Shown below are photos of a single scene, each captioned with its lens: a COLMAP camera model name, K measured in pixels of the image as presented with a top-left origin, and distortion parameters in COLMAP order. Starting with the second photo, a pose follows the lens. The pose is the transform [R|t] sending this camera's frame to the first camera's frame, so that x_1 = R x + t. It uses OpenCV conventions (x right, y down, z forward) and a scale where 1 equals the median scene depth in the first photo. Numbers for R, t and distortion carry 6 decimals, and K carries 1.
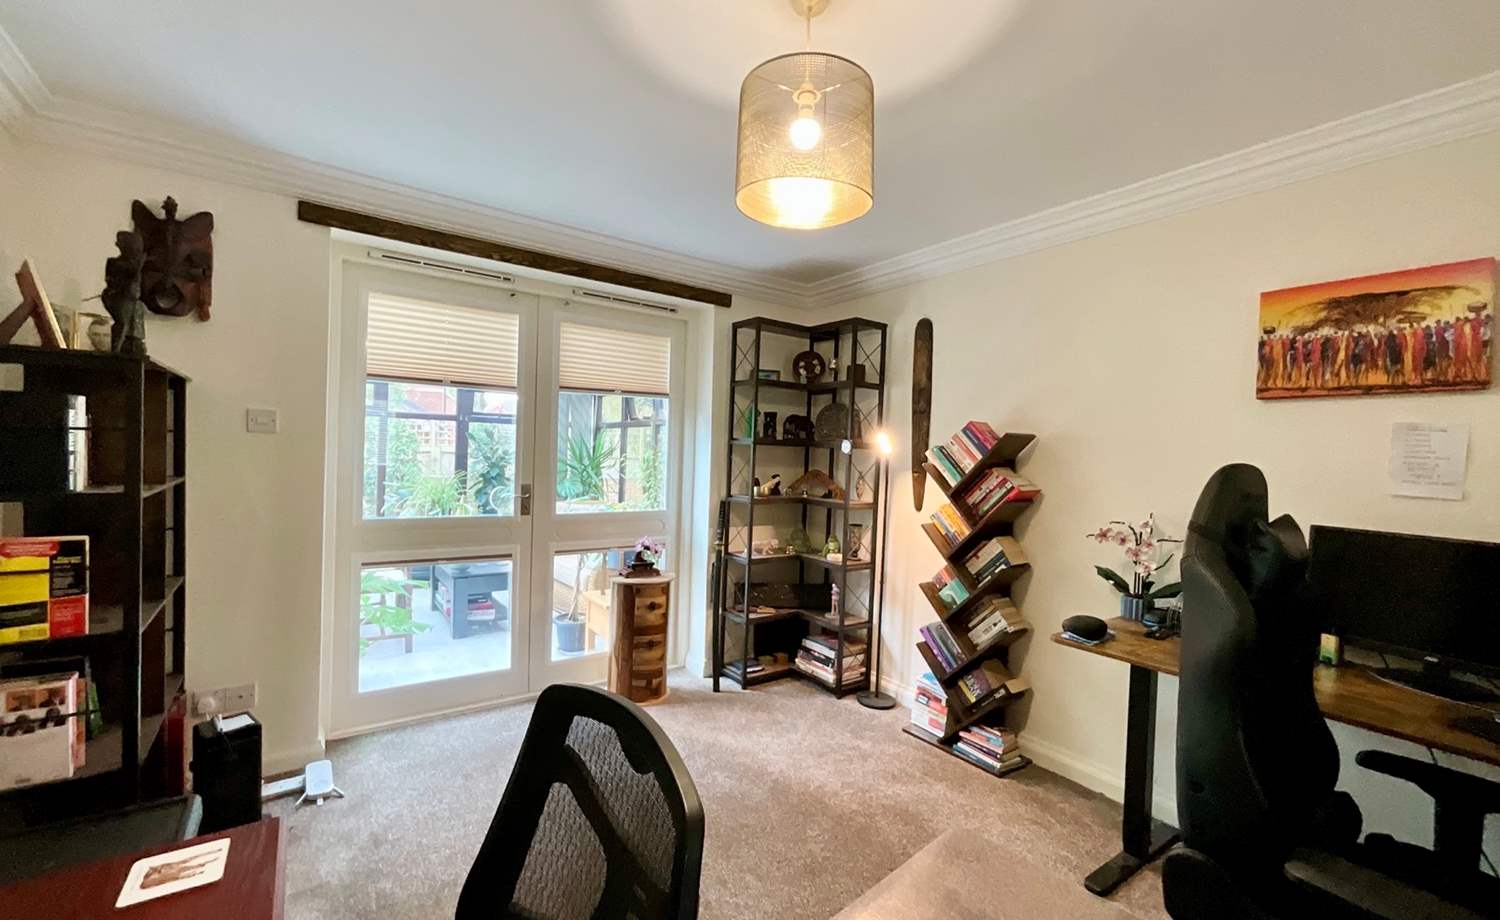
lens RADIAL K [[605.7, 0, 750.0], [0, 605.7, 460.0], [0, 0, 1]] dist [-0.006792, -0.000675]
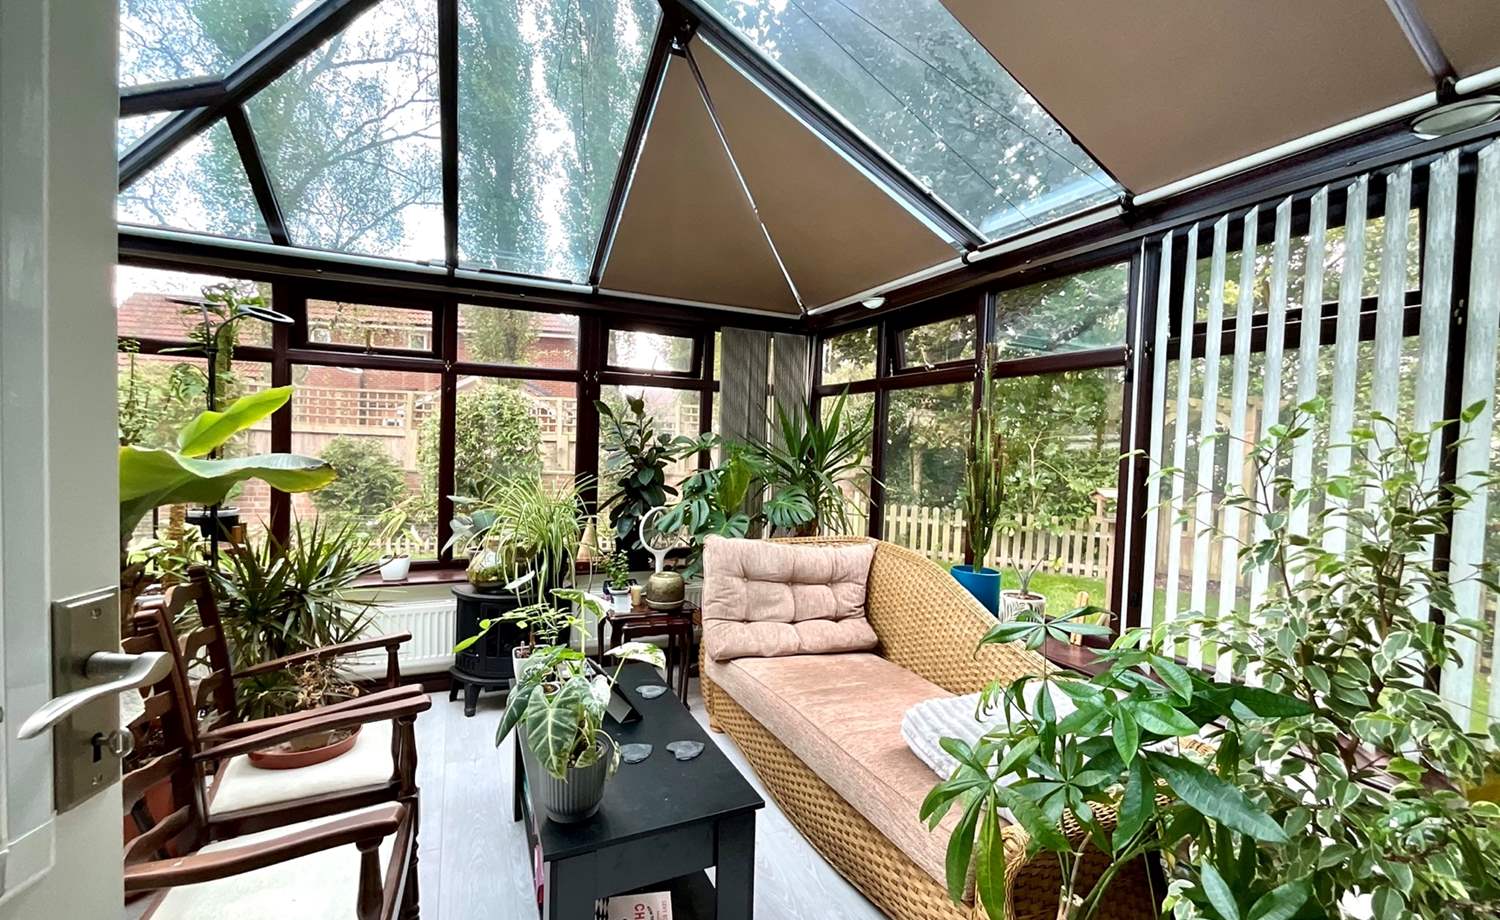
lens RADIAL K [[605.7, 0, 750.0], [0, 605.7, 460.0], [0, 0, 1]] dist [-0.006792, -0.000675]
pose [[0.981377, 0.002414, -0.192077, -0.225975], [0.000732, 0.999867, 0.016305, -0.002884], [0.192090, -0.016142, 0.981244, 0.486616]]
